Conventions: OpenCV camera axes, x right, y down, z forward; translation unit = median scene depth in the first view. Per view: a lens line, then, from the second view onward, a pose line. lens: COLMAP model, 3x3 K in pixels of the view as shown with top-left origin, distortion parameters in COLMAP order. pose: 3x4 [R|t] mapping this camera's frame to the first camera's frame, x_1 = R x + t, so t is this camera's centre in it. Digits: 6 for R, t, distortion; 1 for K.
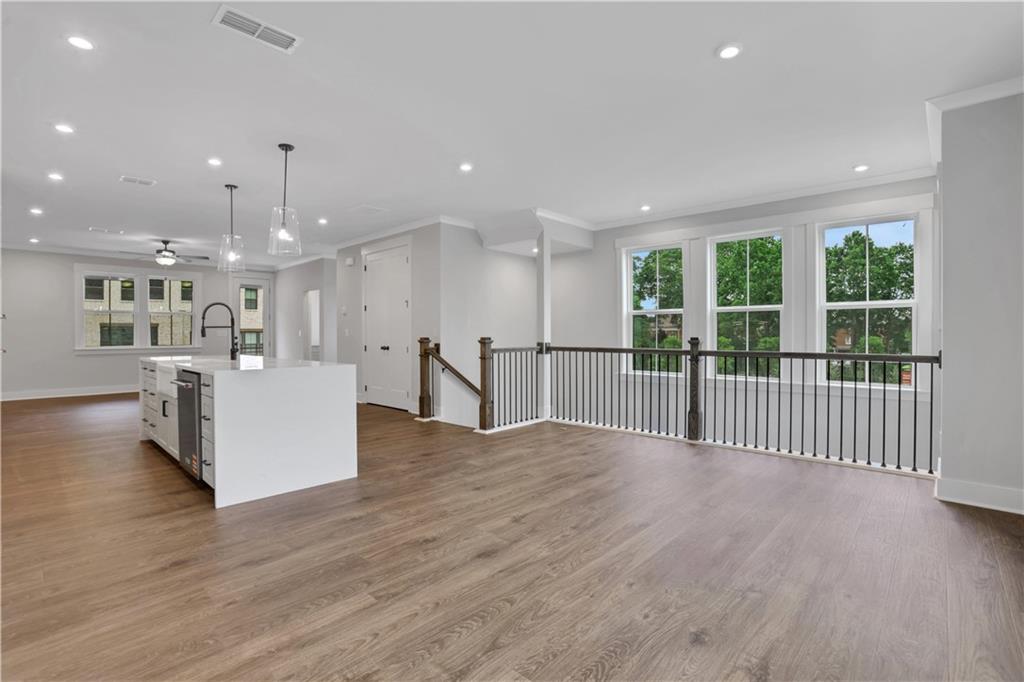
lens RADIAL K [[478.6, 0, 512.0], [0, 478.6, 341.0], [0, 0, 1]] dist [-0.072914, 0.032191]
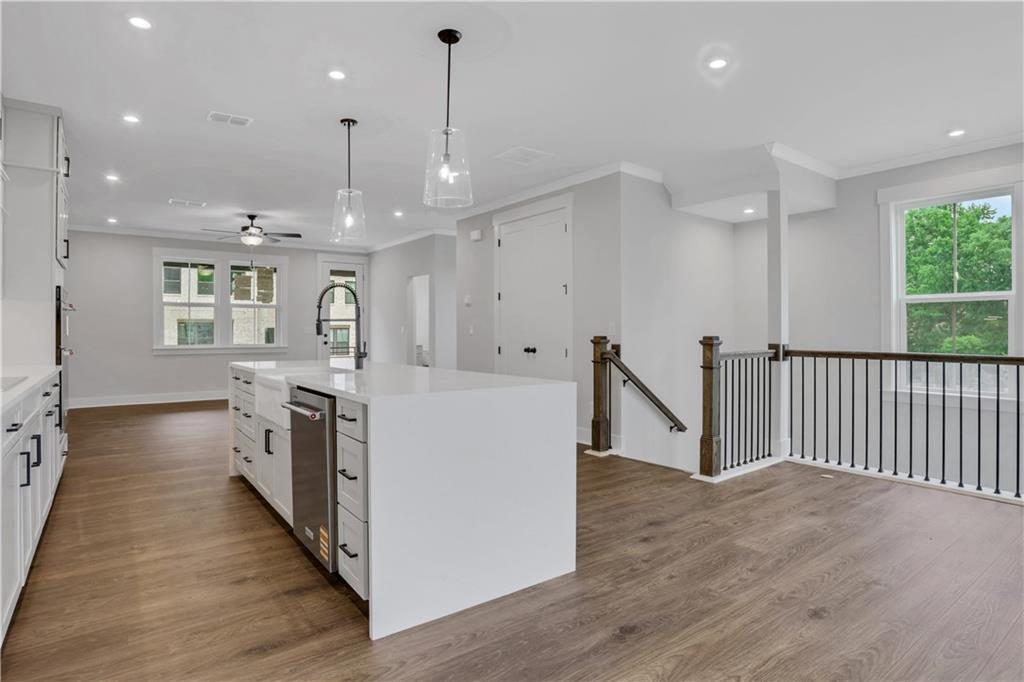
lens RADIAL K [[547.9, 0, 512.0], [0, 547.9, 341.0], [0, 0, 1]] dist [-0.085151, 0.055269]
pose [[0.985618, 0.004444, -0.168929, -0.179066], [-0.003832, 0.999985, 0.003950, -0.002805], [0.168944, -0.003246, 0.985620, 0.192847]]
